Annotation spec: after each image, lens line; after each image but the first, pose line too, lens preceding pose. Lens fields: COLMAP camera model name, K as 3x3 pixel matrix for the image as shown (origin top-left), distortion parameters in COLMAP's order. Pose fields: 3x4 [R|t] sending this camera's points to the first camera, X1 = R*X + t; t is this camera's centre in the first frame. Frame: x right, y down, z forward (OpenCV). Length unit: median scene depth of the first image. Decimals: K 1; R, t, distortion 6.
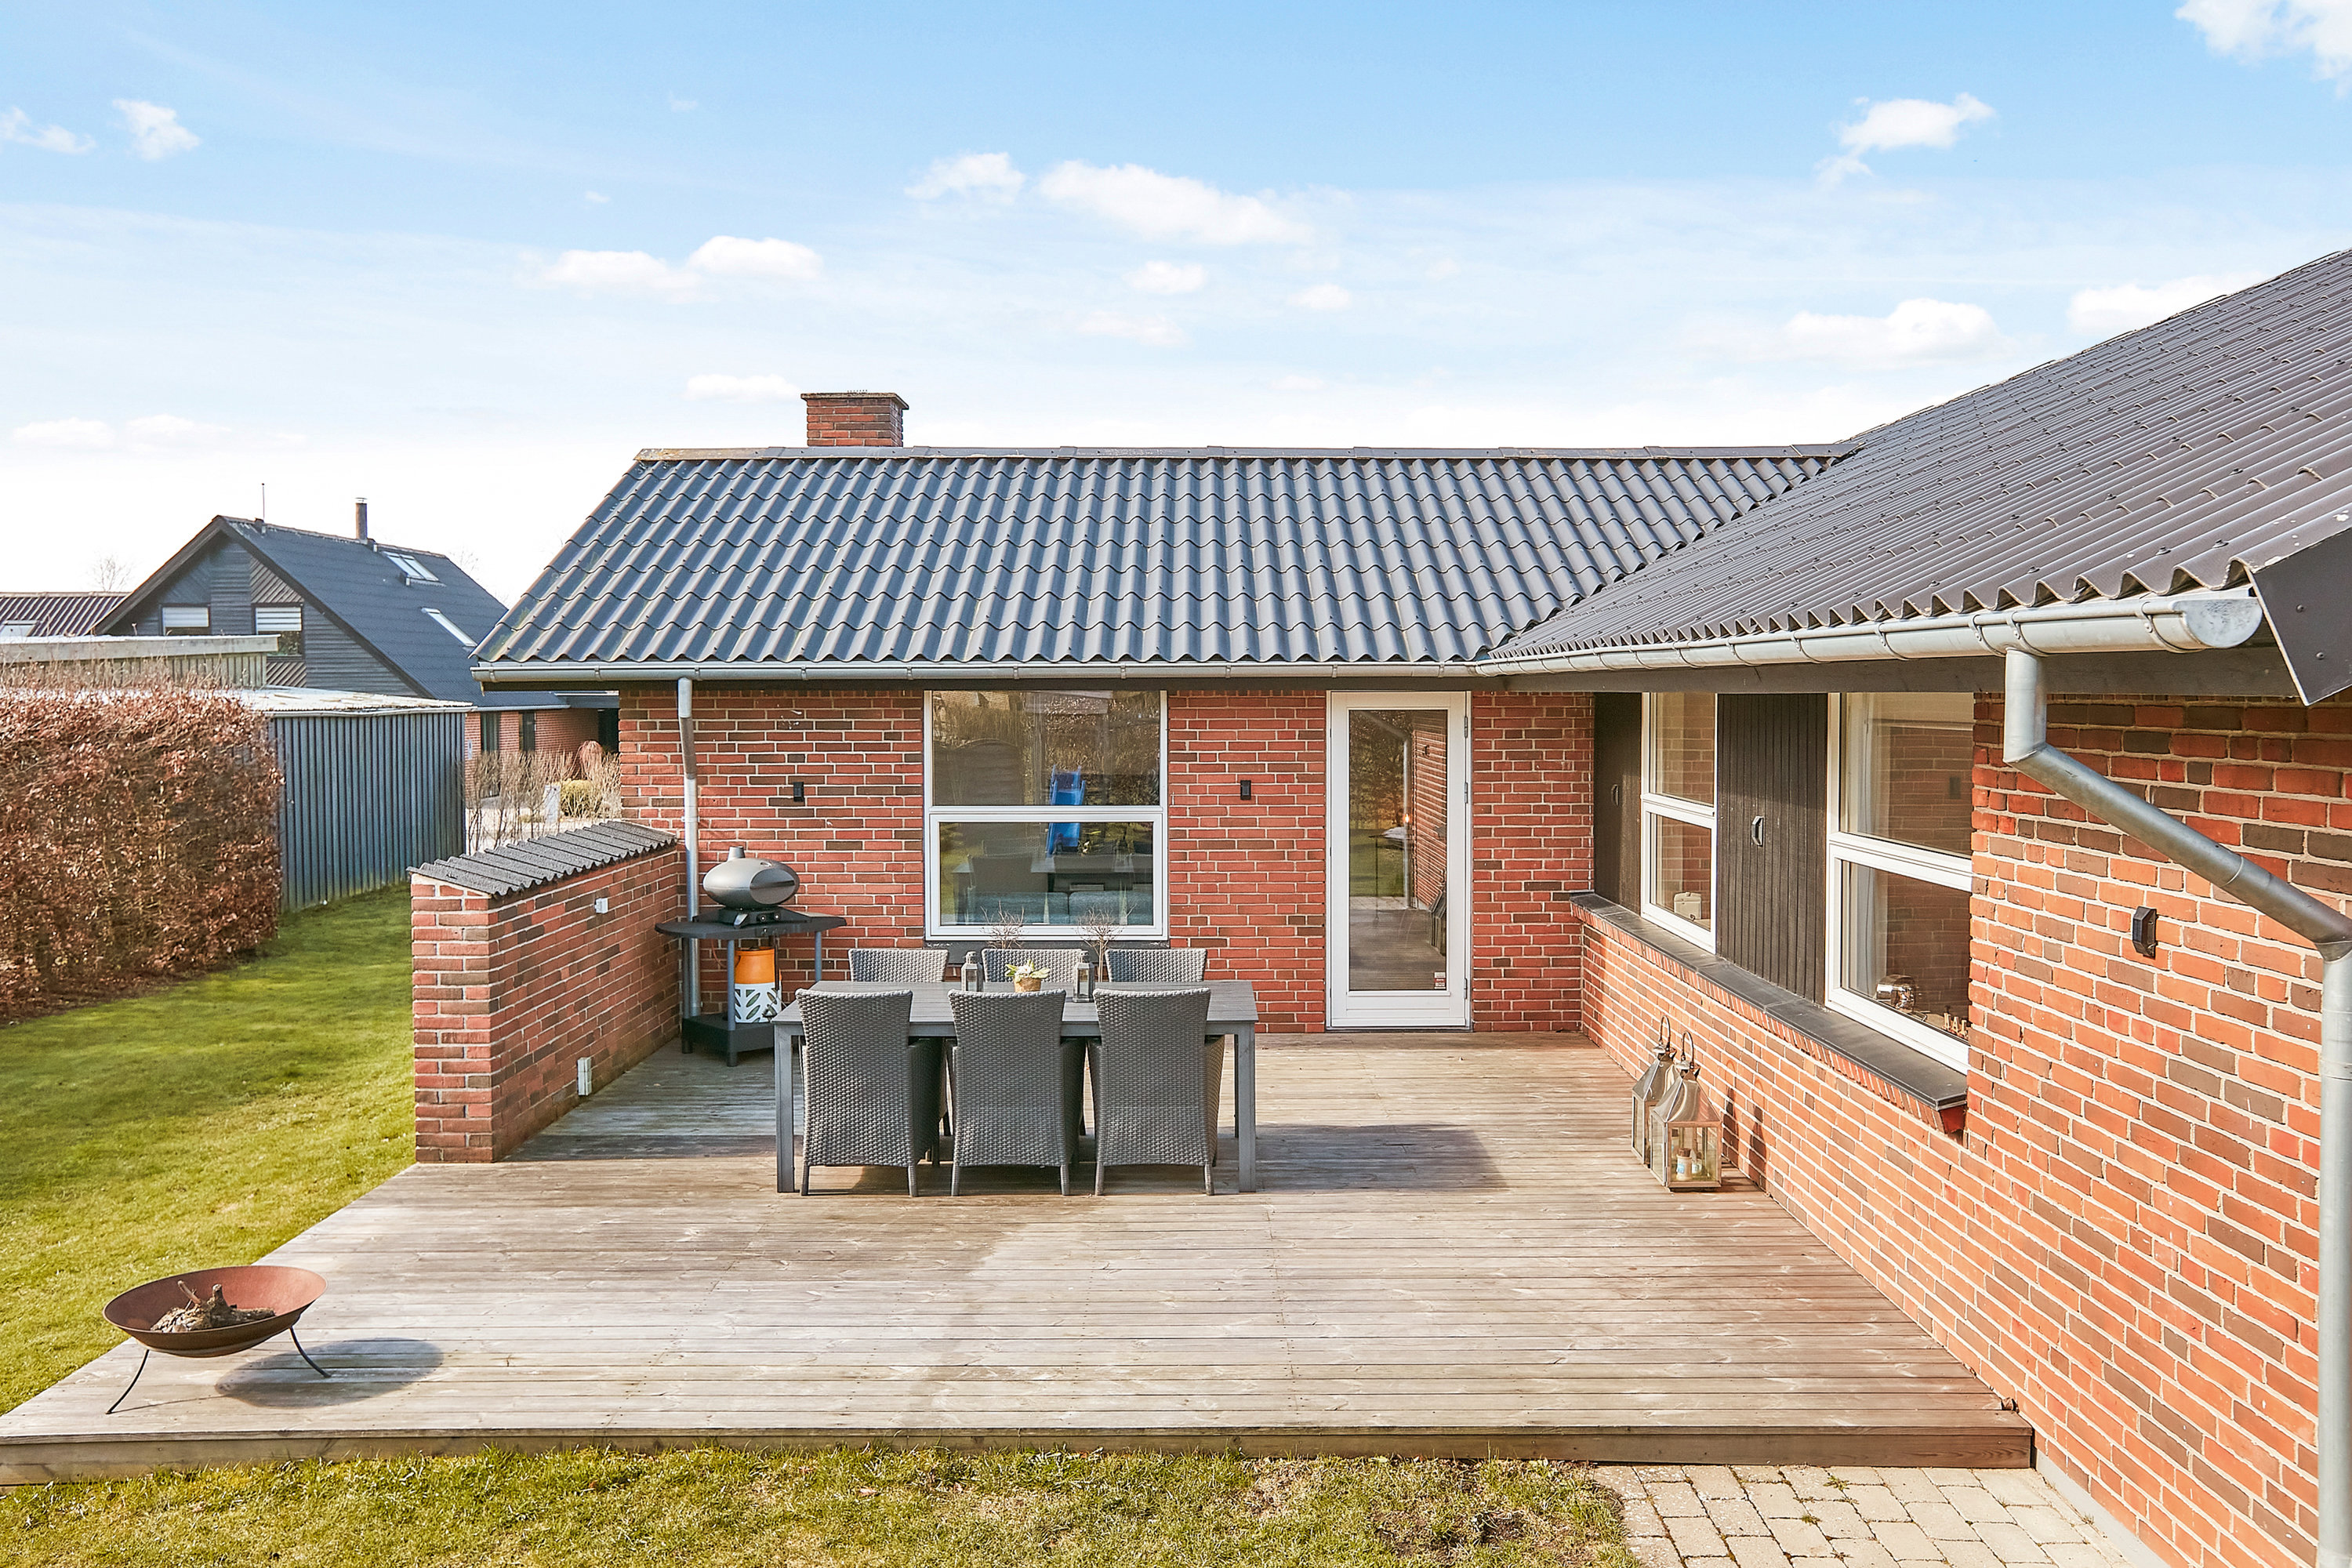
lens RADIAL K [[1847.9, 0, 1177.9], [0, 1847.9, 786.7], [0, 0, 1]] dist [-0.004408, -0.000351]
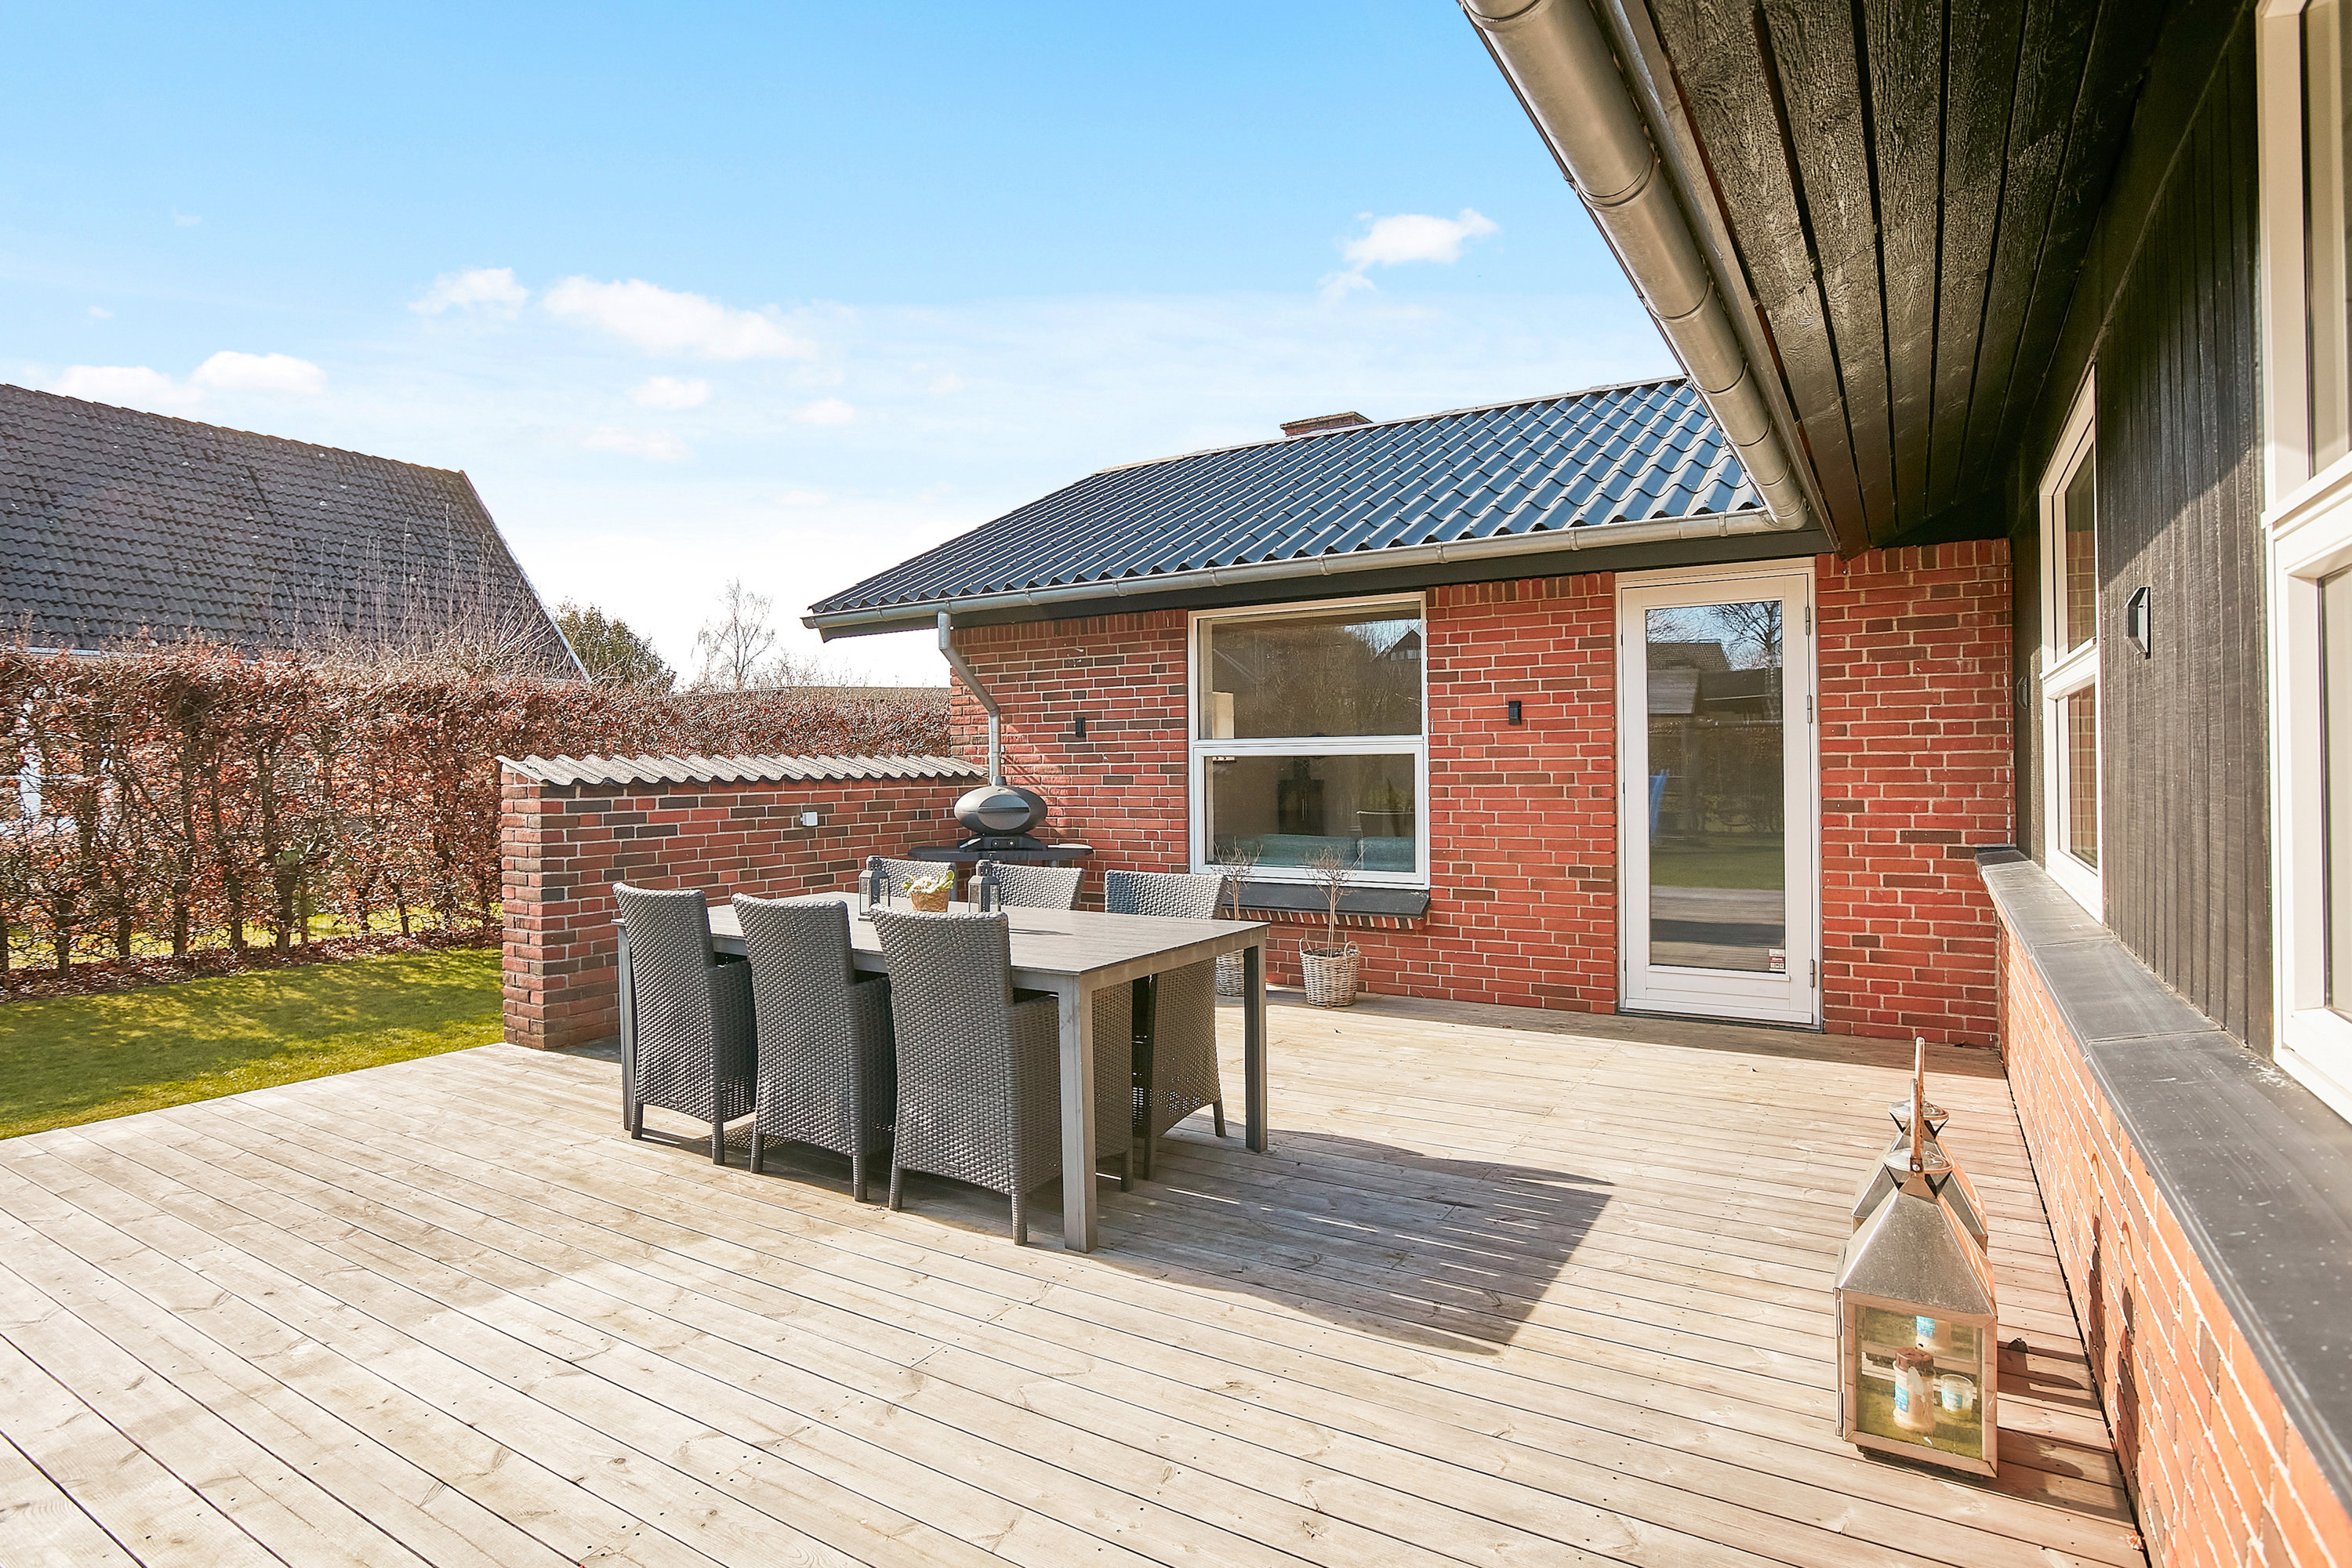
lens RADIAL K [[1197.1, 0, 1177.6], [0, 1197.1, 773.7], [0, 0, 1]] dist [-0.039611, 0.000817]
pose [[0.851904, -0.003091, -0.523689, 0.188740], [-0.017803, 0.999234, -0.034860, 0.050624], [0.523395, 0.039021, 0.851196, 0.462565]]
